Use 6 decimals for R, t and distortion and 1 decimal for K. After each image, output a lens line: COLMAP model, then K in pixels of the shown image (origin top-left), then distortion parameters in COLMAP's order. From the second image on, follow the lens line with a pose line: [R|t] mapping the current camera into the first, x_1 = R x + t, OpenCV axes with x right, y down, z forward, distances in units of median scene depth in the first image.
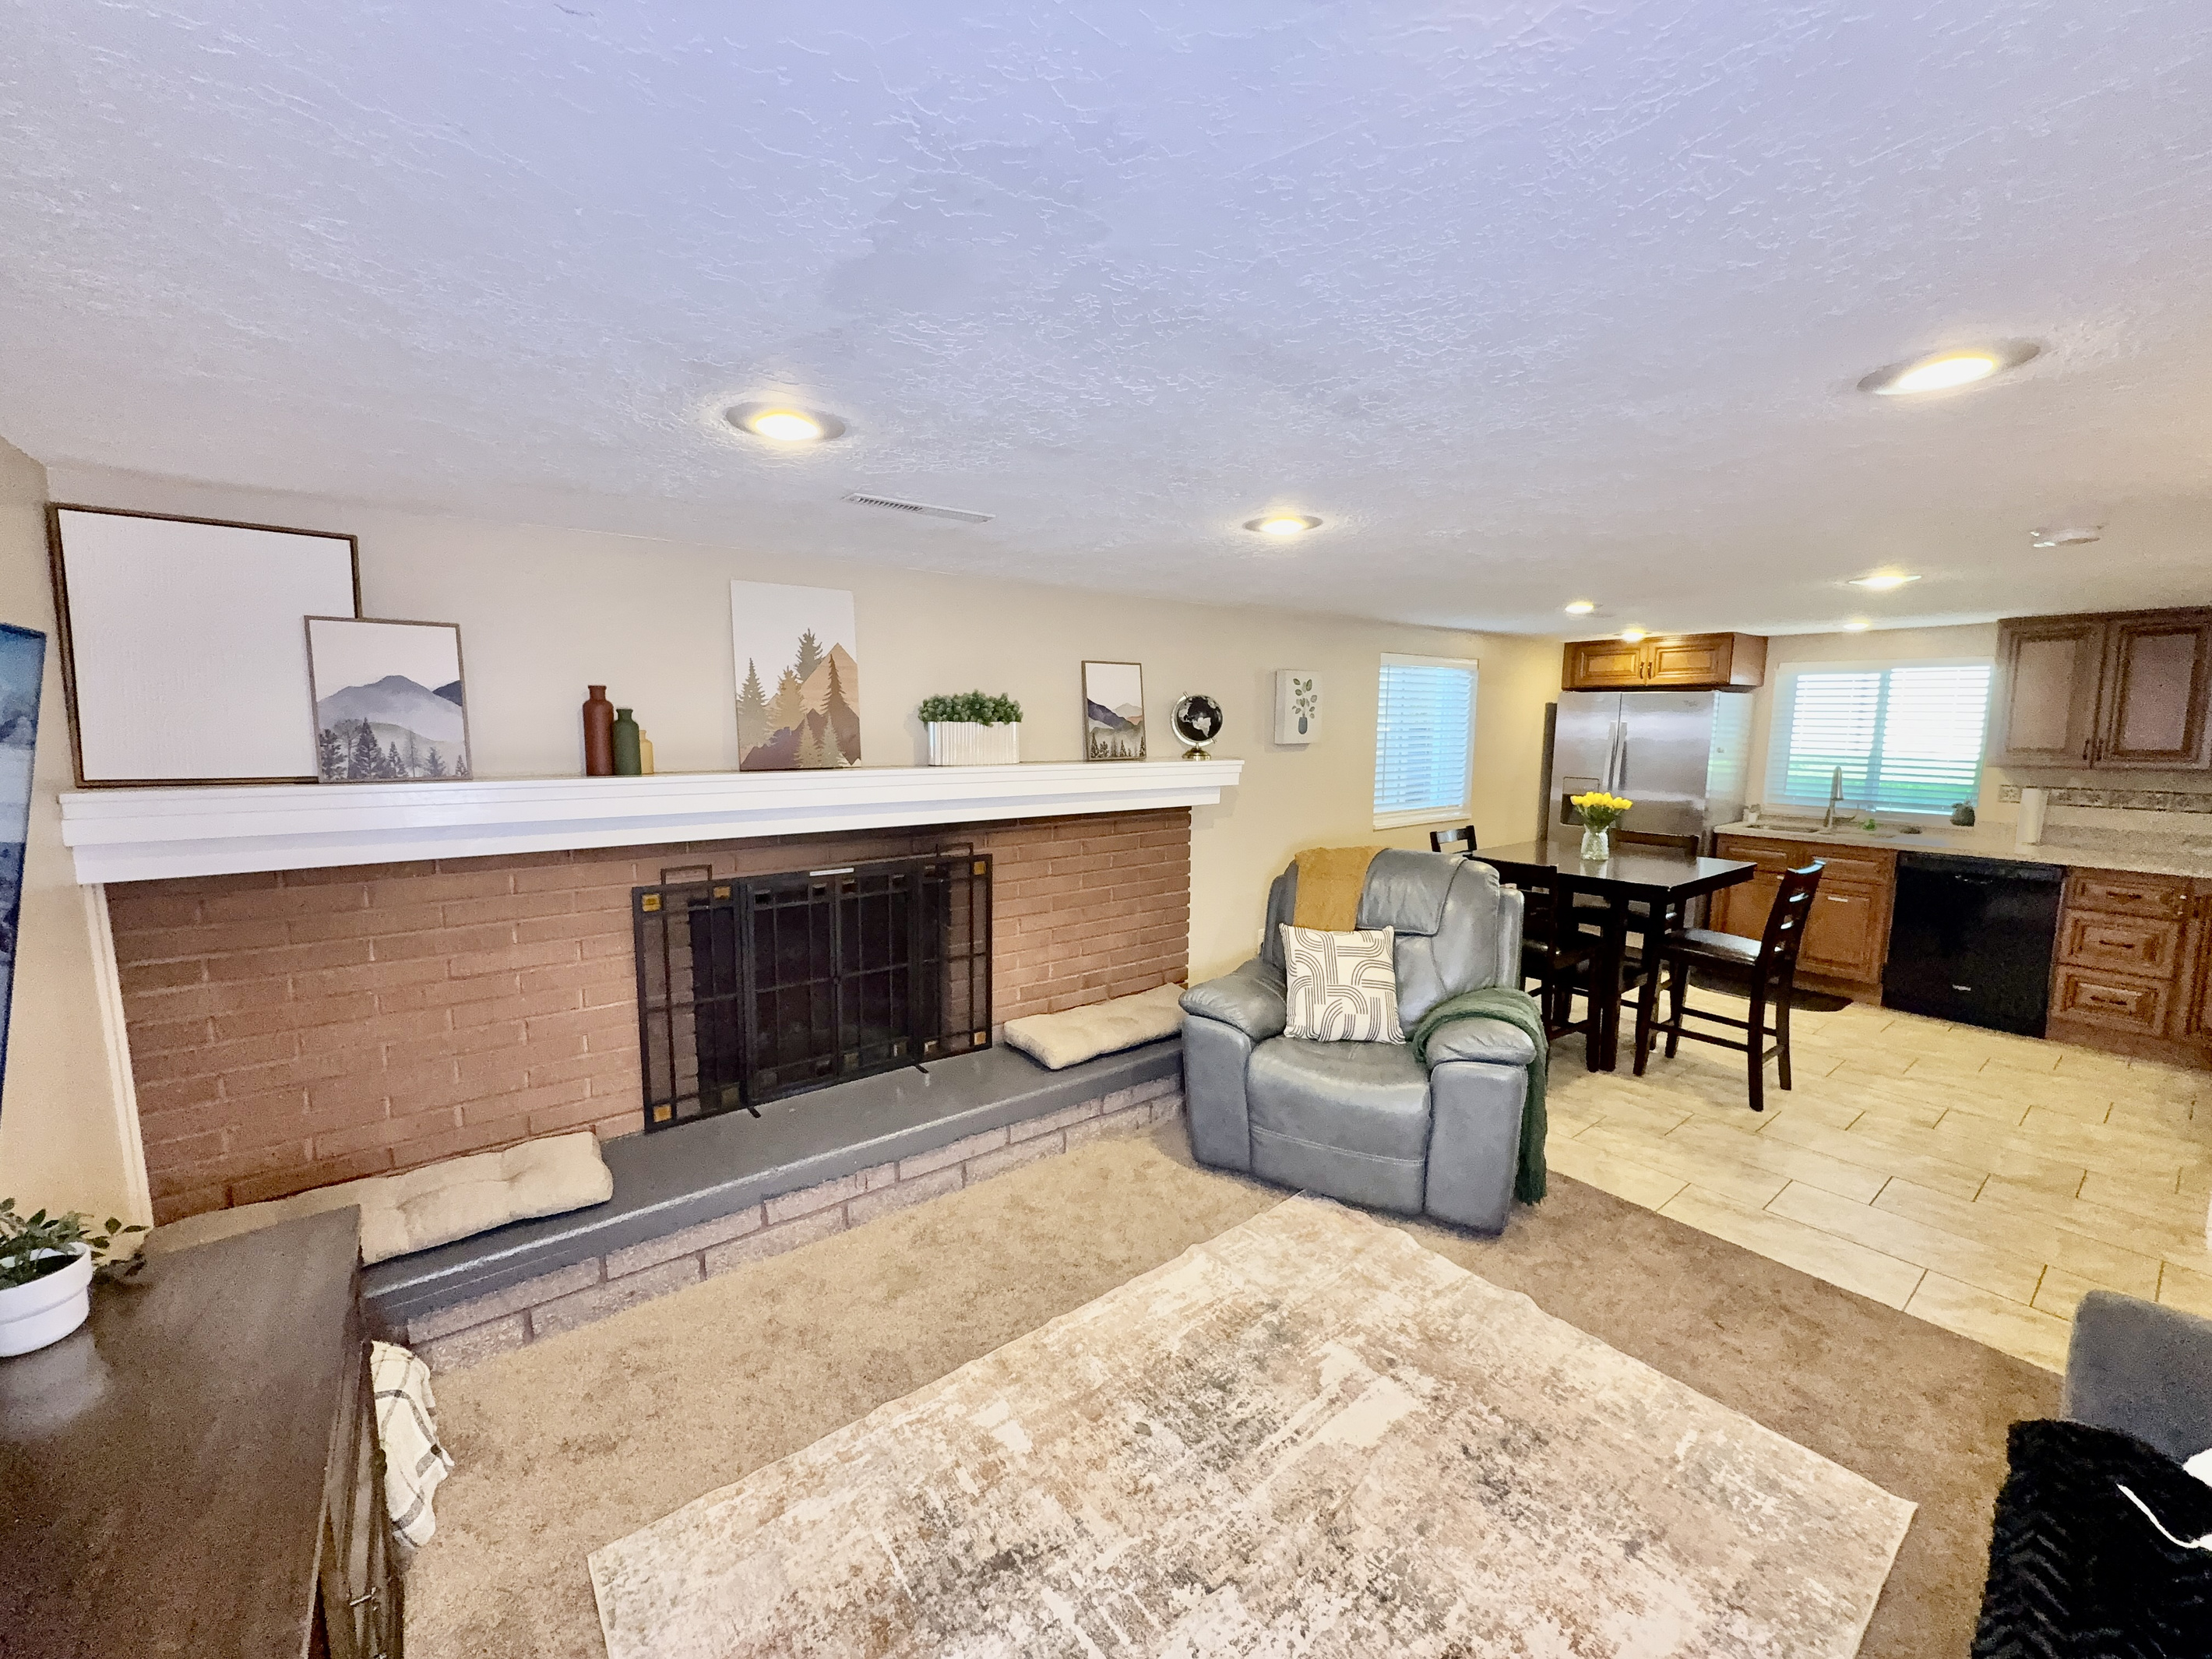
lens RADIAL K [[879.5, 0, 1102.2], [0, 879.5, 828.5], [0, 0, 1]] dist [-0.001136, -0.000222]
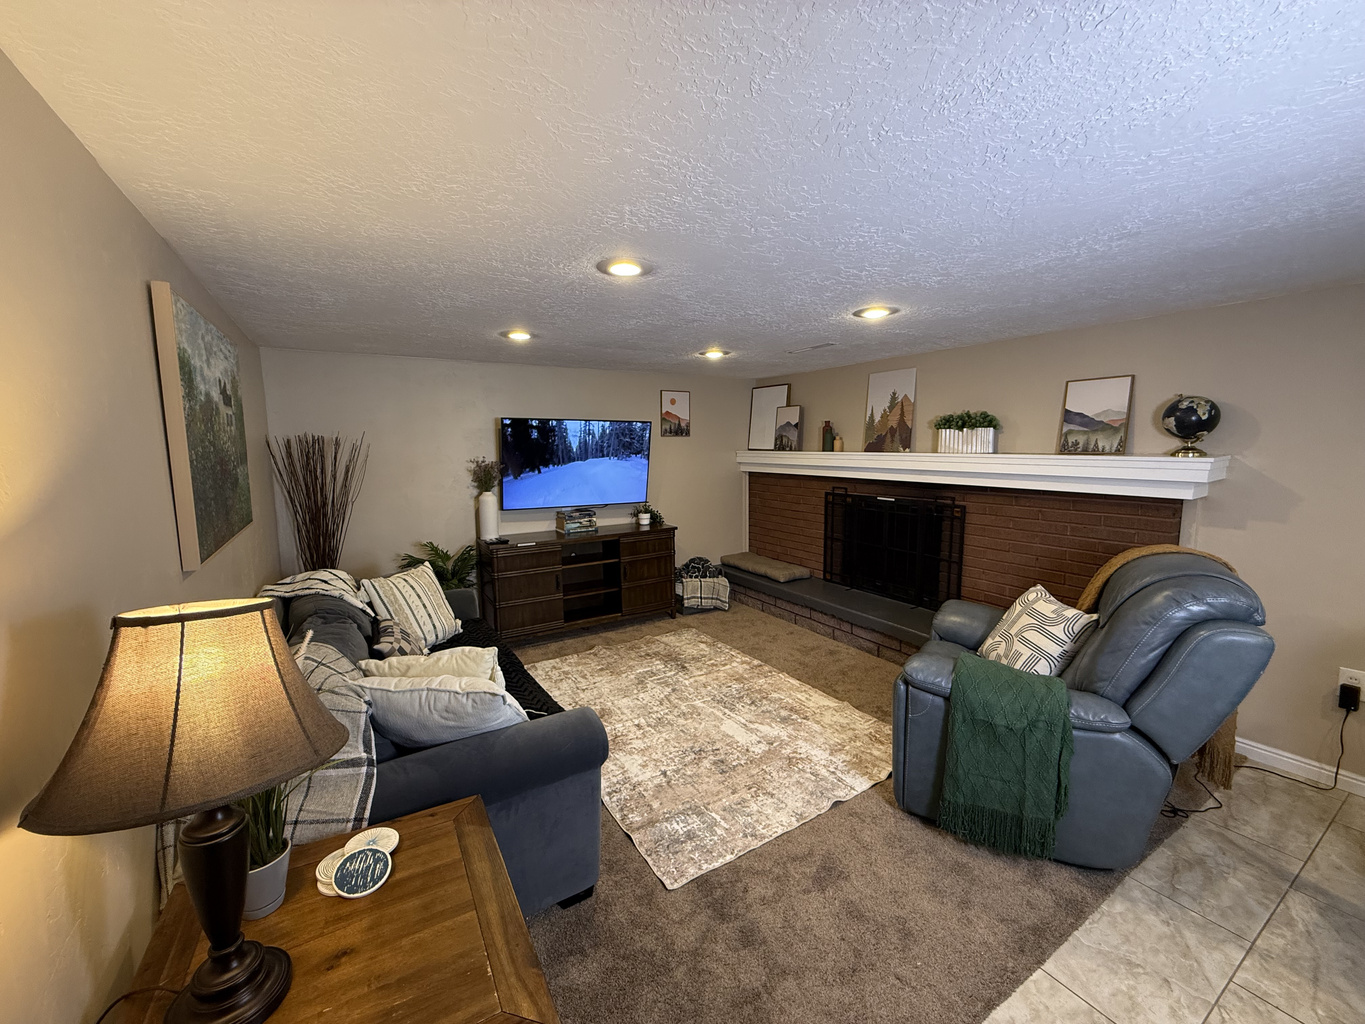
lens RADIAL K [[541.3, 0, 675.4], [0, 541.3, 512.7], [0, 0, 1]] dist [-0.000641, 0.000057]
pose [[-0.107981, 0.122186, -0.986616, 0.982316], [-0.111323, 0.984691, 0.134132, -0.036658], [0.987900, 0.124317, -0.092726, 0.541760]]
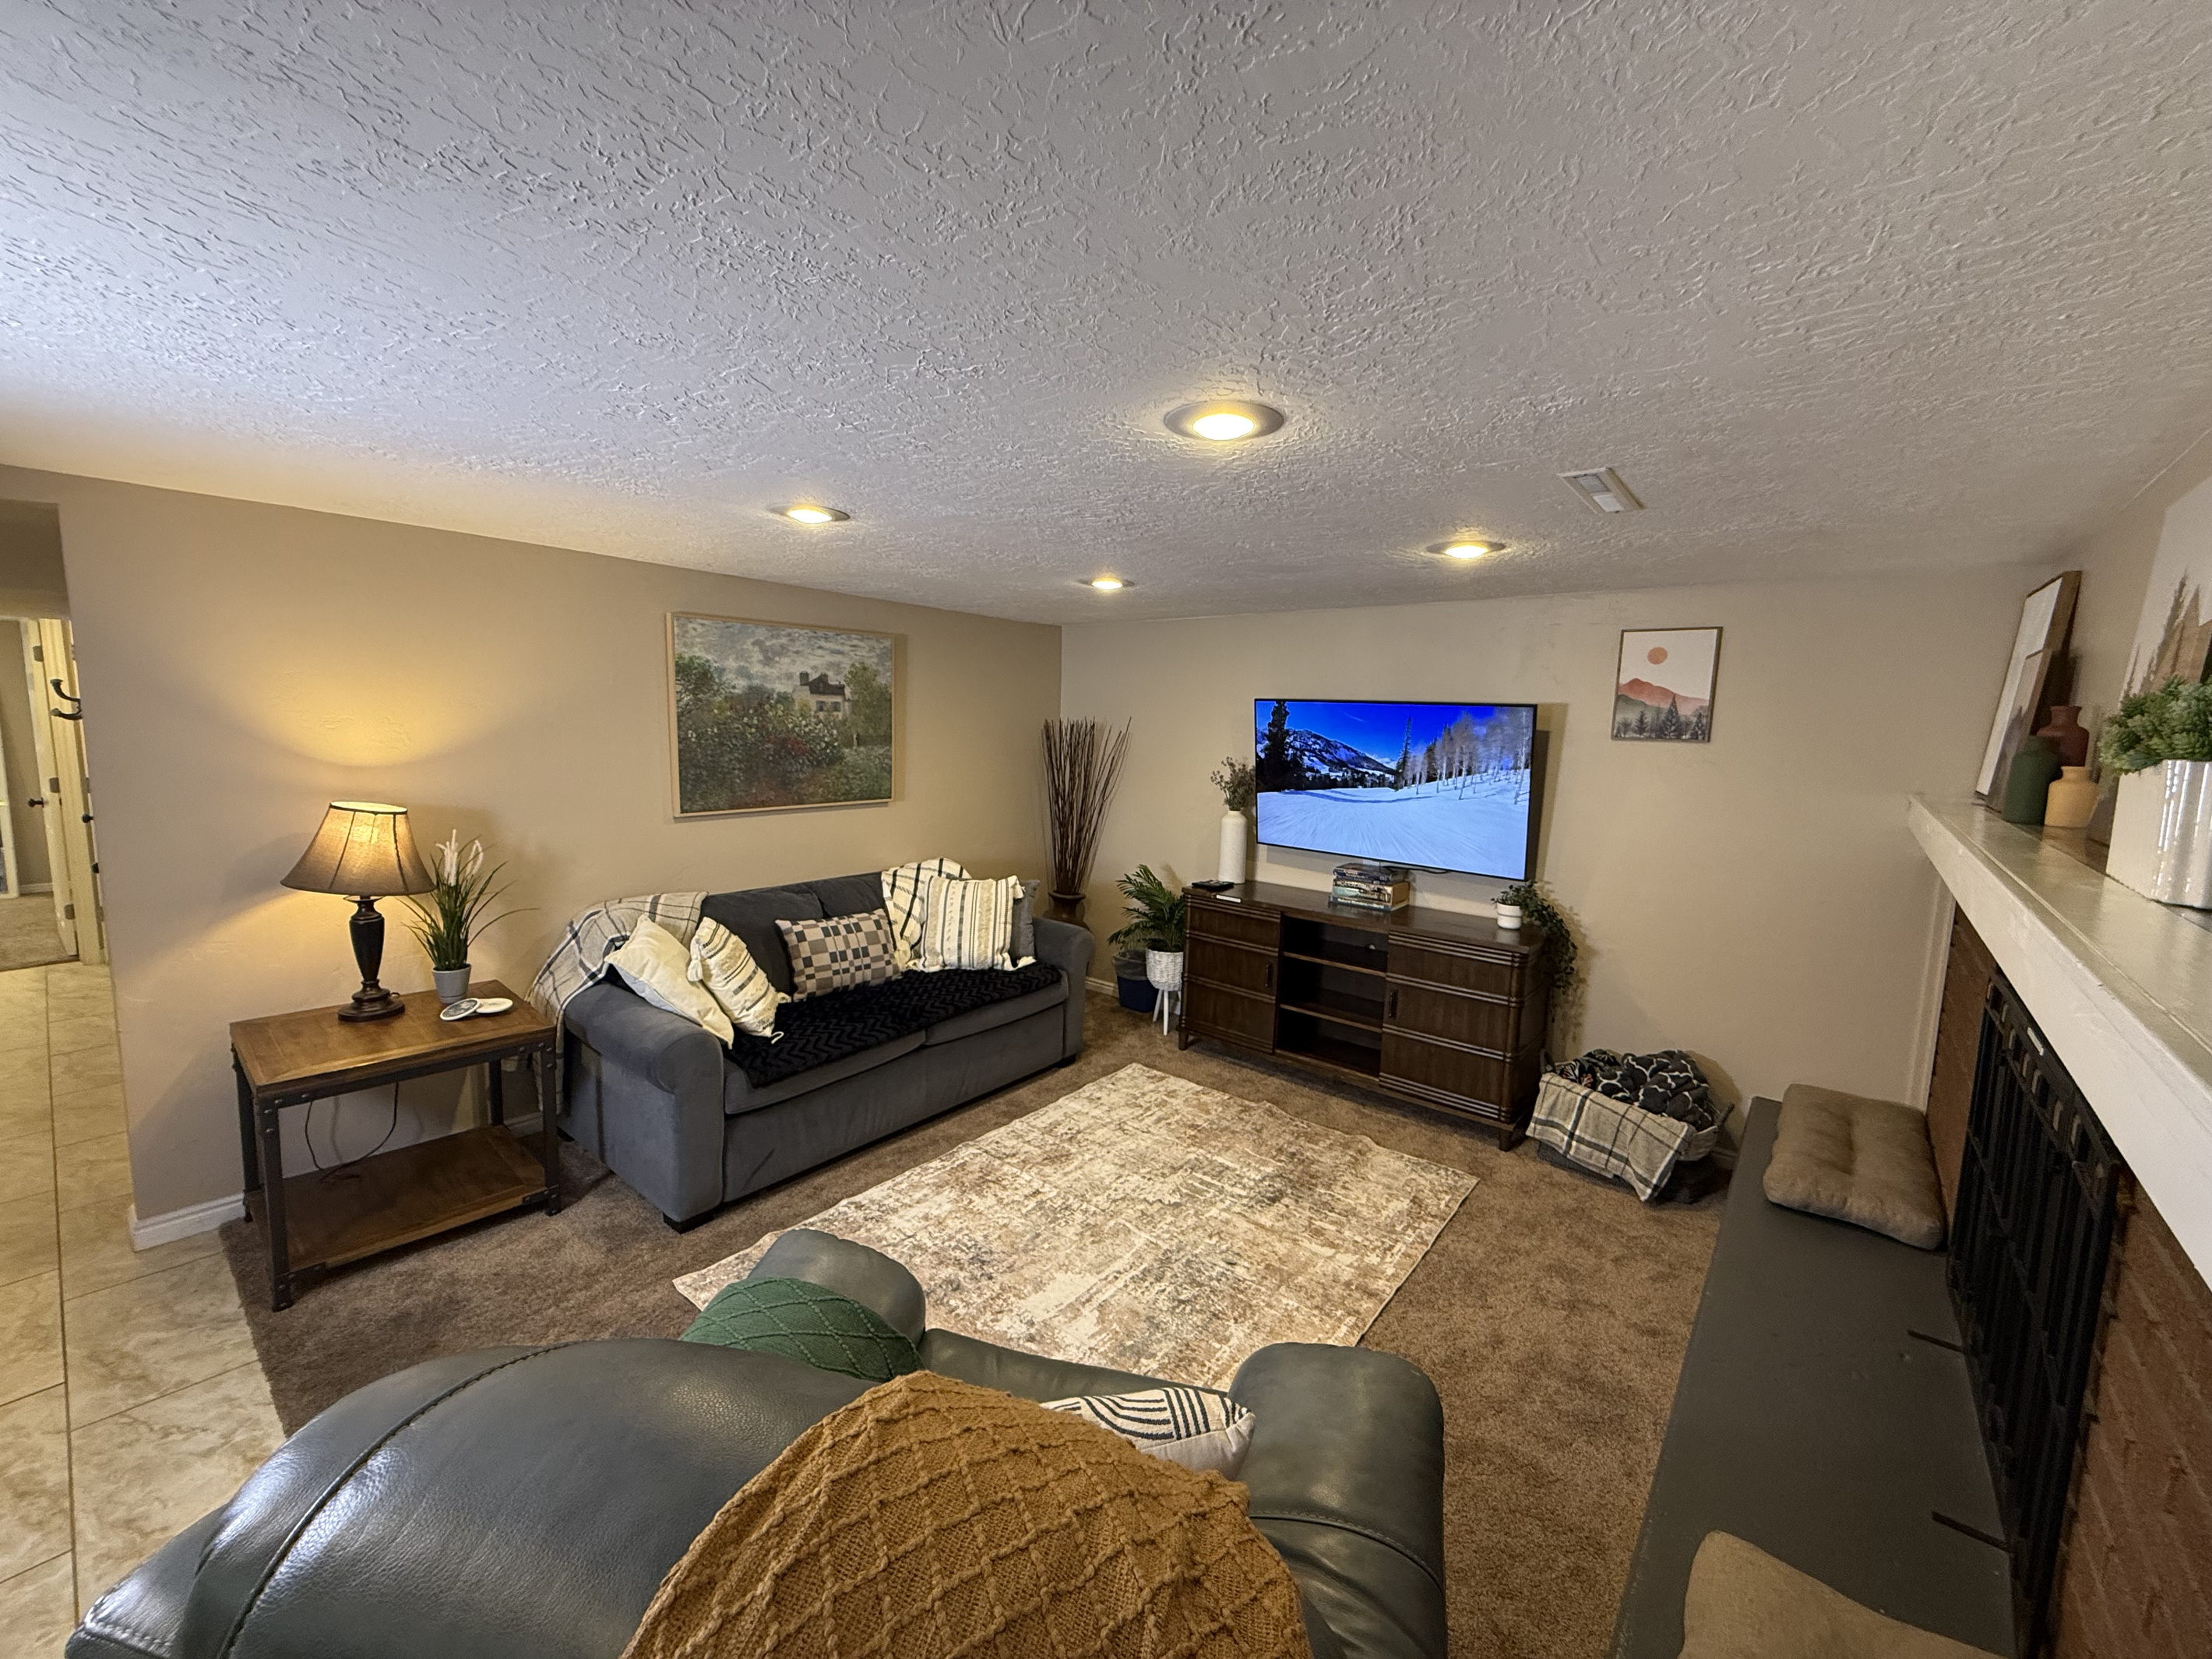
lens RADIAL K [[879.2, 0, 1096.0], [0, 879.2, 828.3], [0, 0, 1]] dist [-0.000772, -0.000067]
pose [[-0.975375, -0.004865, -0.220500, 0.314936], [-0.059053, 0.969014, 0.239843, -0.147388], [0.212500, 0.246959, -0.945439, 1.199087]]
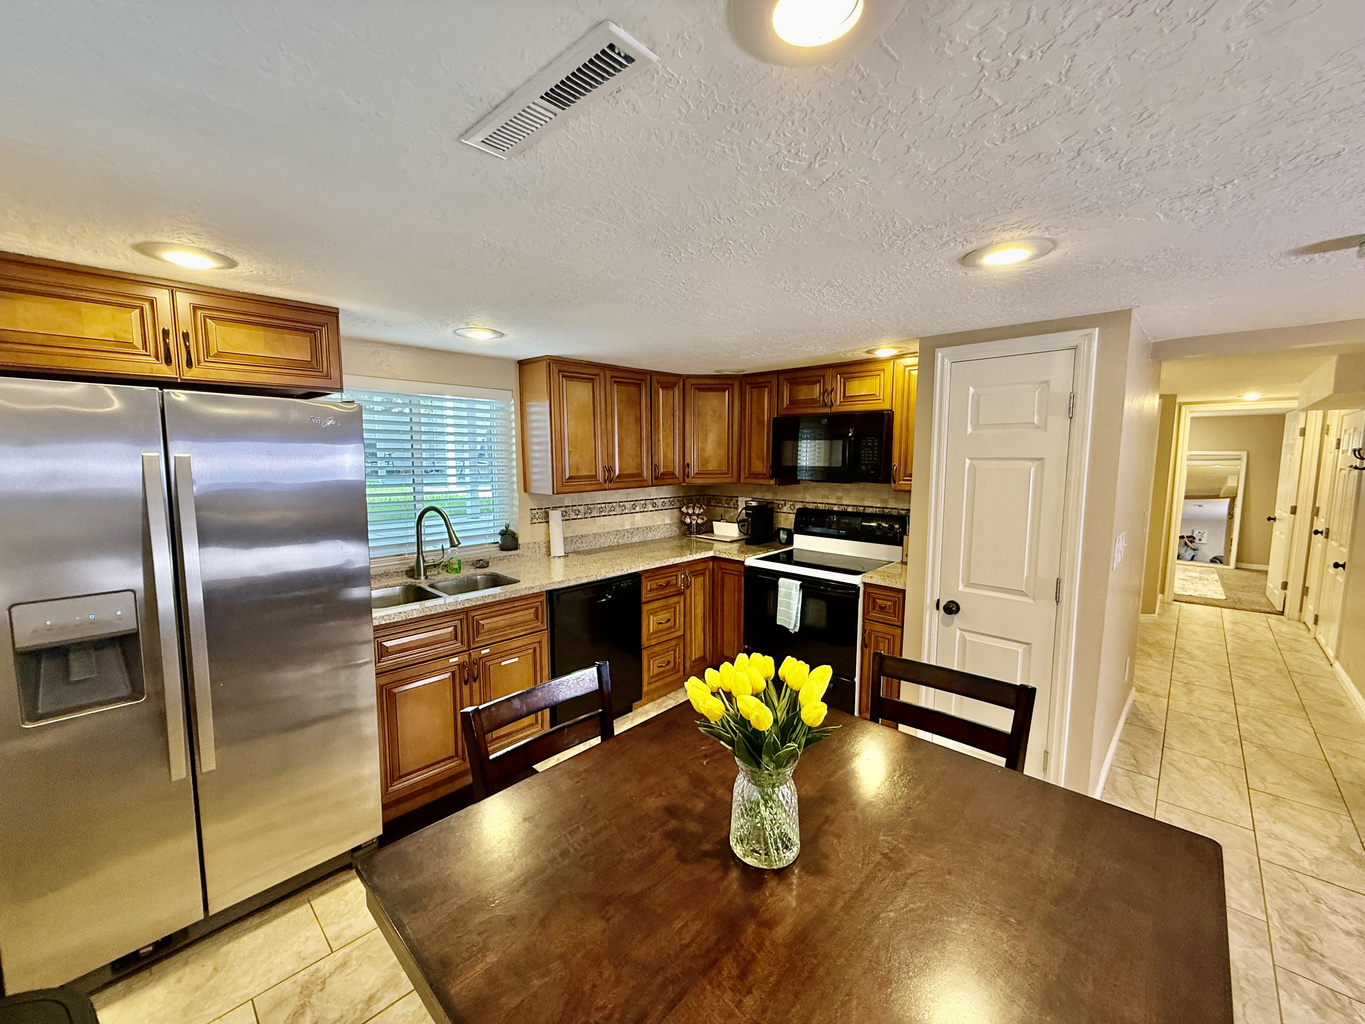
lens RADIAL K [[542.6, 0, 676.3], [0, 542.6, 511.3], [0, 0, 1]] dist [-0.000772, -0.000067]
pose [[-0.151065, -0.109012, 0.982495, 0.465602], [0.121803, 0.984274, 0.127937, -0.164120], [-0.980991, 0.138997, -0.135411, 1.329587]]
